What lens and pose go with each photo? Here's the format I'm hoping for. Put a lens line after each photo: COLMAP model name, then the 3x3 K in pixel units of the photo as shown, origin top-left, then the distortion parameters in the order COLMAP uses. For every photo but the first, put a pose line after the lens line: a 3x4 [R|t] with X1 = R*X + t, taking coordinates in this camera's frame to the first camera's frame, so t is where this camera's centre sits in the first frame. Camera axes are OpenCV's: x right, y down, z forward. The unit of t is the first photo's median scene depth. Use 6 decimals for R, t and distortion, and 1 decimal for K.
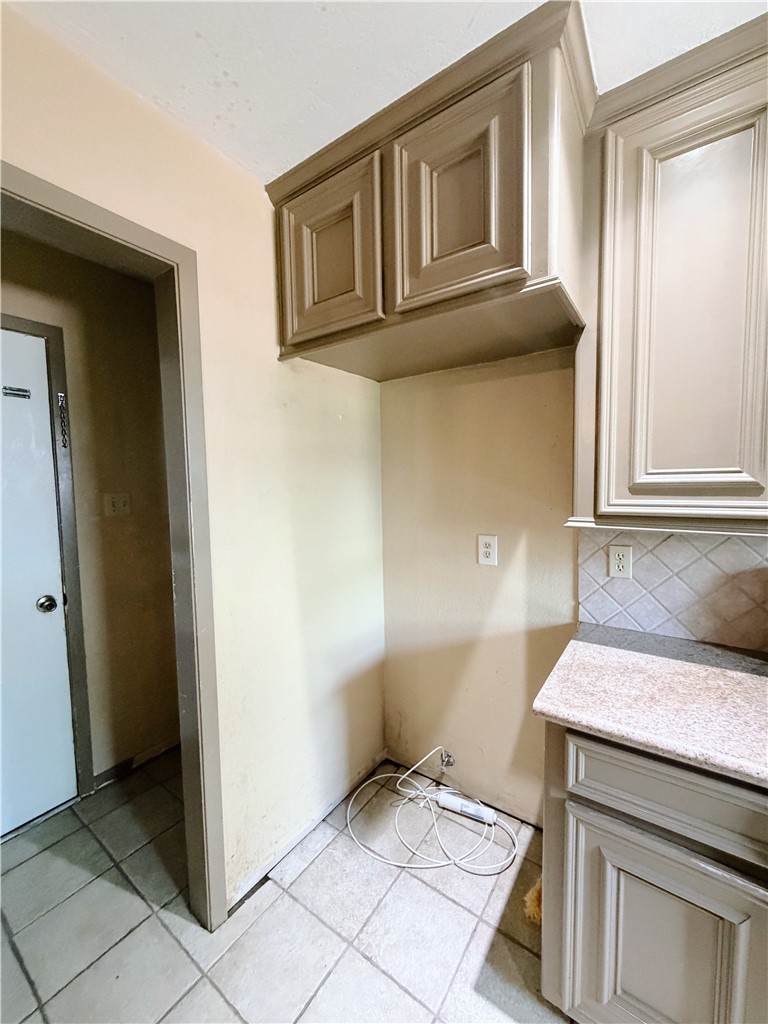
lens RADIAL K [[408.4, 0, 384.2], [0, 408.4, 509.3], [0, 0, 1]] dist [-0.001190, 0.000091]
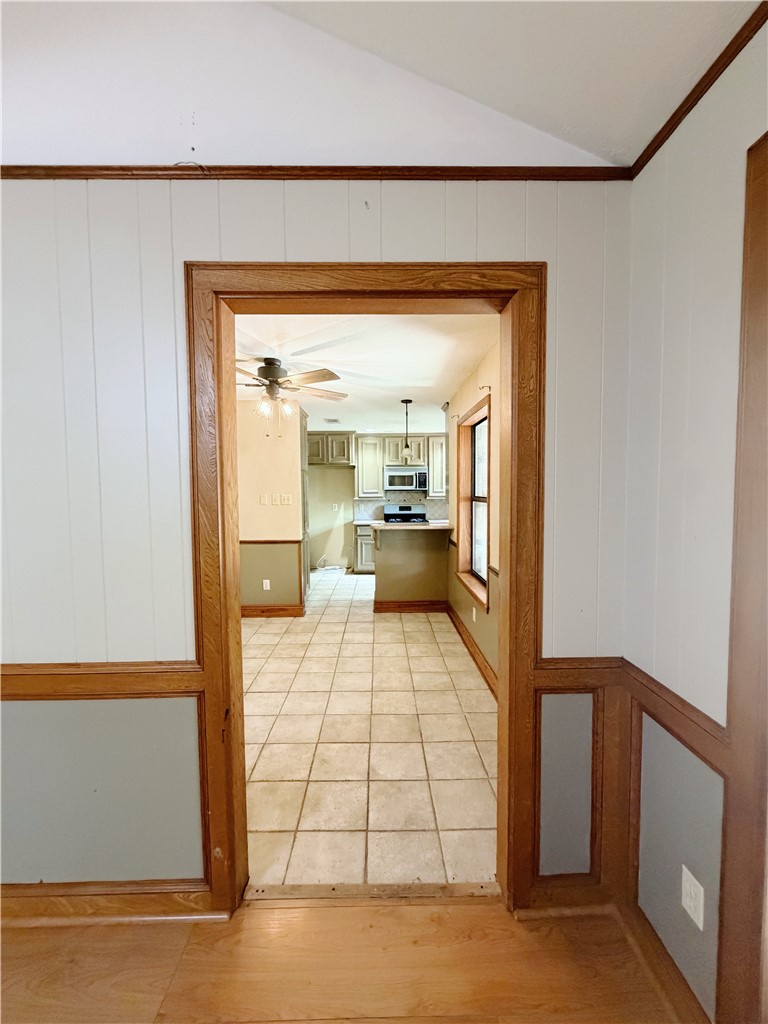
lens RADIAL K [[408.4, 0, 384.2], [0, 408.4, 509.3], [0, 0, 1]] dist [-0.001190, 0.000091]
pose [[0.807316, -0.017806, 0.589851, -2.268710], [0.036087, 0.999164, -0.019231, 0.267296], [-0.589015, 0.036811, 0.807283, -3.392896]]
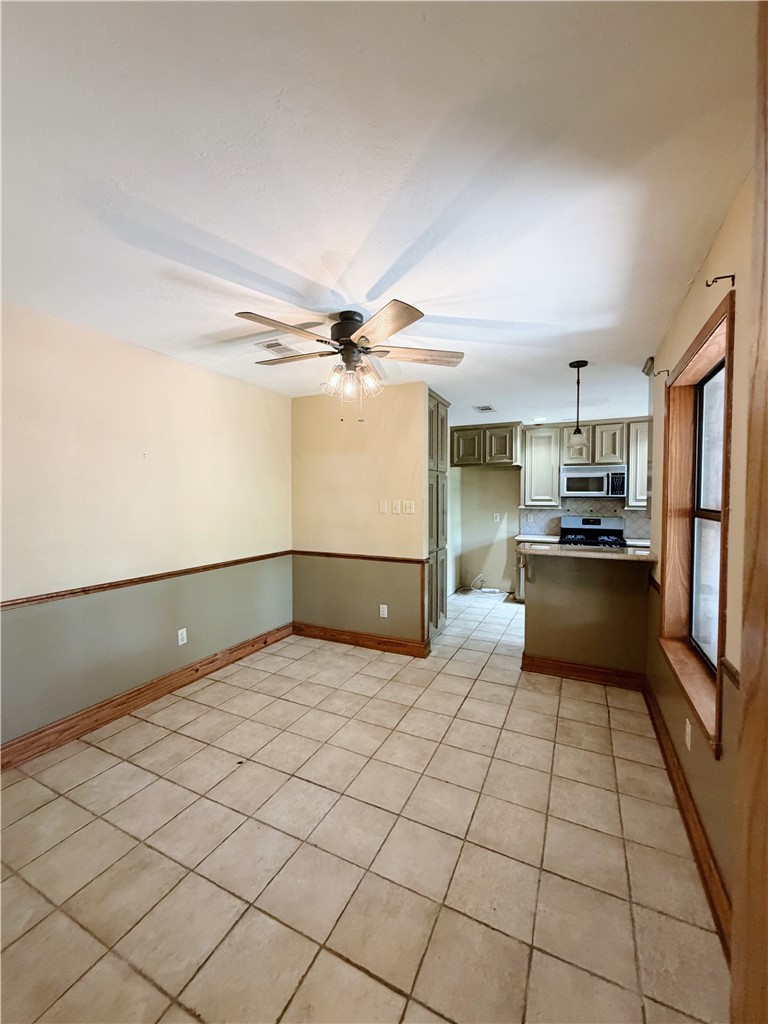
lens RADIAL K [[408.4, 0, 384.2], [0, 408.4, 509.3], [0, 0, 1]] dist [-0.001190, 0.000091]
pose [[0.986160, 0.011957, 0.165364, -1.571260], [-0.005076, 0.999106, -0.041971, 0.221438], [-0.165718, 0.040551, 0.985339, -2.851057]]
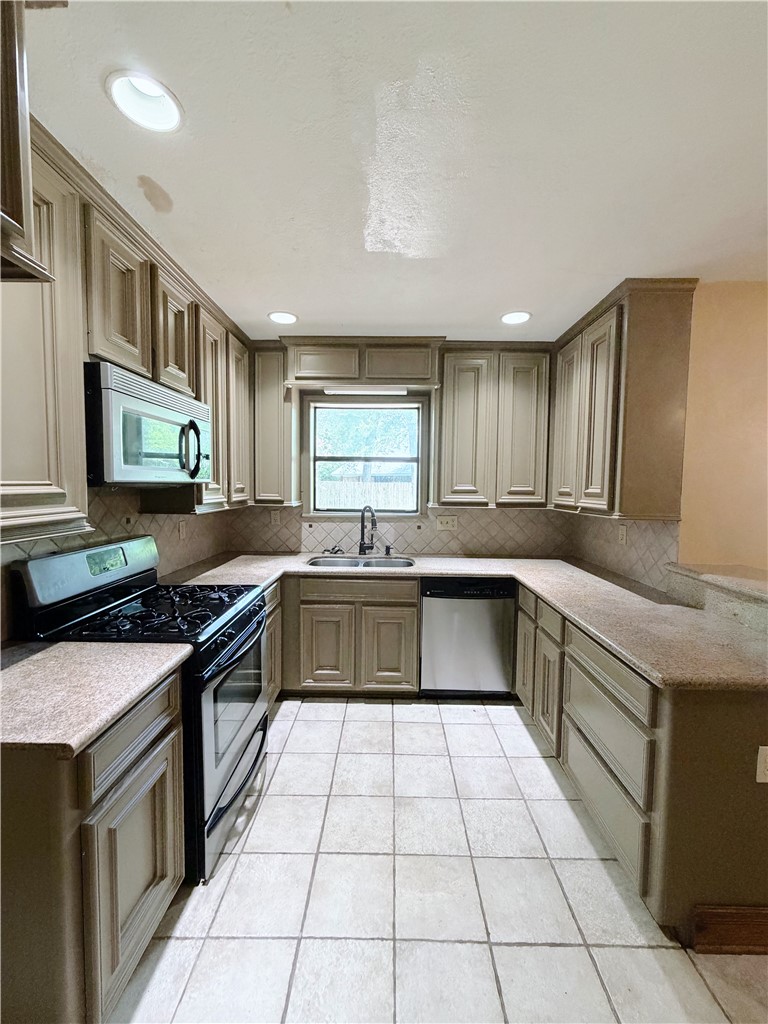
lens RADIAL K [[408.4, 0, 384.2], [0, 408.4, 509.3], [0, 0, 1]] dist [-0.001190, 0.000091]
pose [[-0.565694, -0.041182, 0.823587, -0.495471], [0.057272, 0.994378, 0.089061, -0.049077], [-0.822624, 0.097550, -0.560155, 0.605503]]
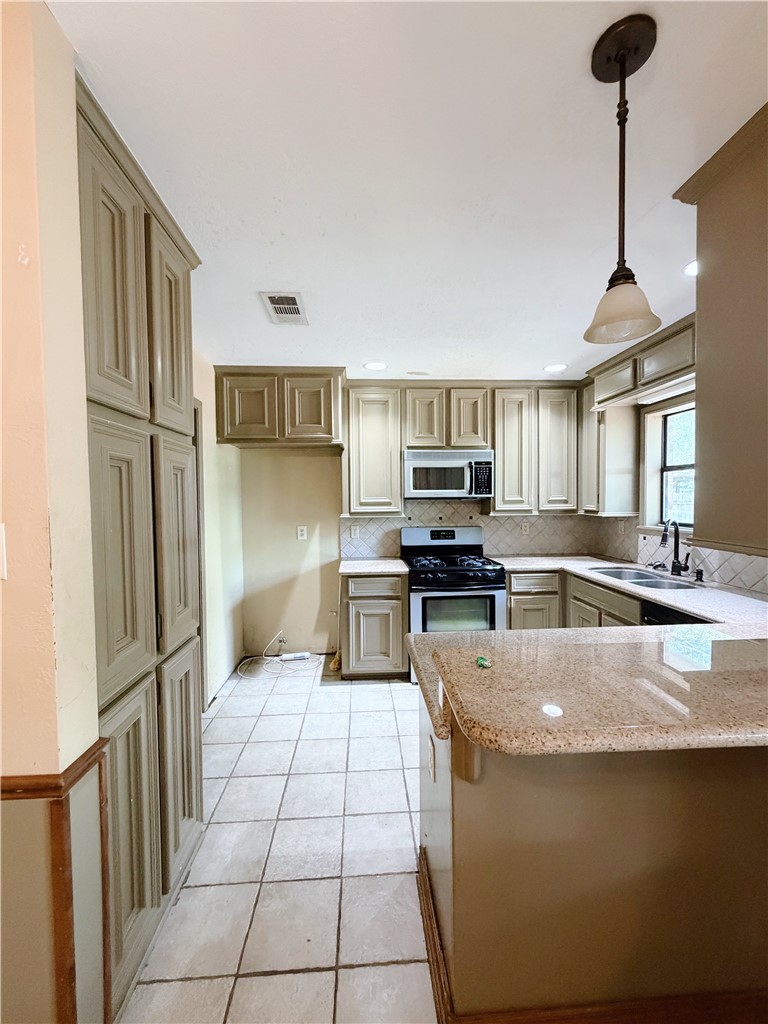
lens RADIAL K [[408.4, 0, 384.2], [0, 408.4, 509.3], [0, 0, 1]] dist [-0.001190, 0.000091]
pose [[0.779712, -0.008608, 0.626079, -0.916893], [0.040683, 0.998489, -0.036937, 0.086998], [-0.624815, 0.054271, 0.778884, -1.172628]]
